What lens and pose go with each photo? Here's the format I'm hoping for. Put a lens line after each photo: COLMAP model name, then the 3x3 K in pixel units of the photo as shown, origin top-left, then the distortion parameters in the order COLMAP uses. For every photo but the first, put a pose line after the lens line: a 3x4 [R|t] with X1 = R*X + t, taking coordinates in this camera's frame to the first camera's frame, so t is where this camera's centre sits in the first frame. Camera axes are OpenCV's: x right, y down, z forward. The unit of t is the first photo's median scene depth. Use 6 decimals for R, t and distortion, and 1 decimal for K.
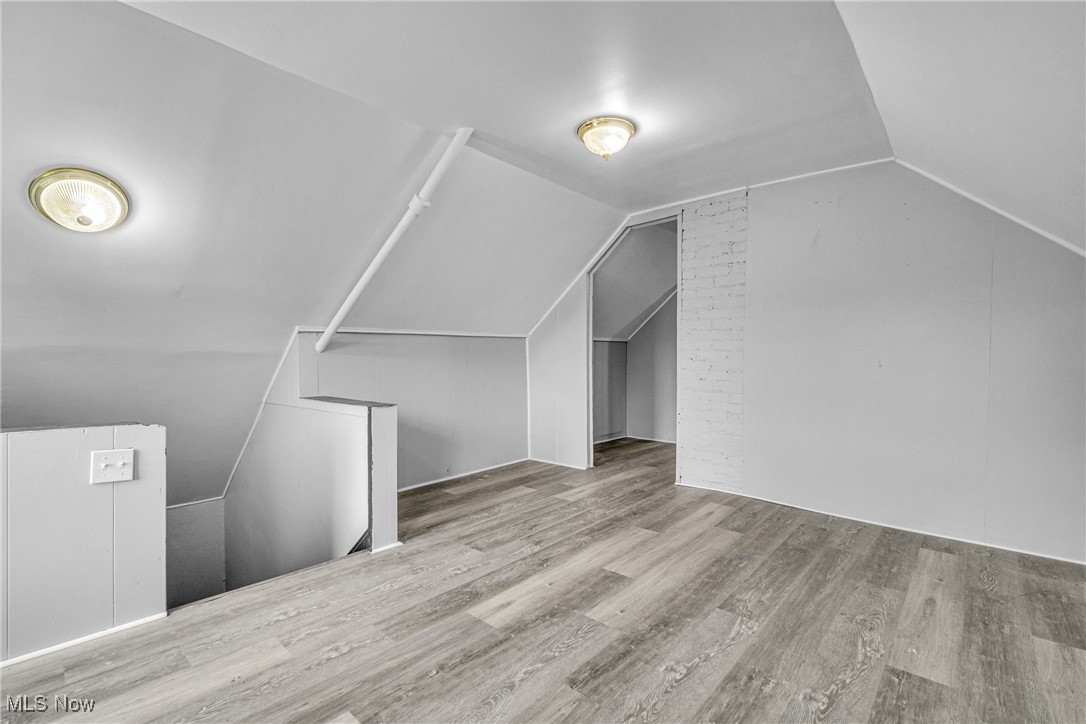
lens RADIAL K [[471.0, 0, 545.8], [0, 471.0, 363.8], [0, 0, 1]] dist [-0.000708, -0.000349]
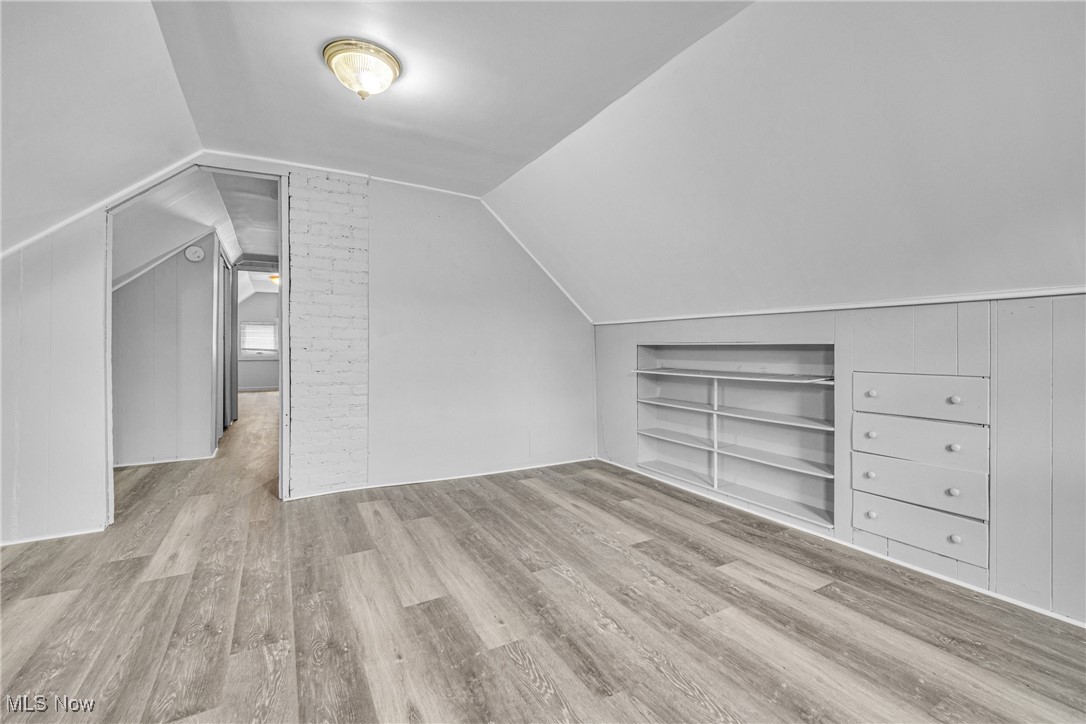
lens RADIAL K [[471.0, 0, 514.5], [0, 471.0, 344.9], [0, 0, 1]] dist [-0.000708, -0.000349]
pose [[0.350710, 0.003525, 0.936478, -0.517401], [0.014080, 0.999860, -0.009036, -0.006012], [-0.936378, 0.016354, 0.350611, 0.481000]]
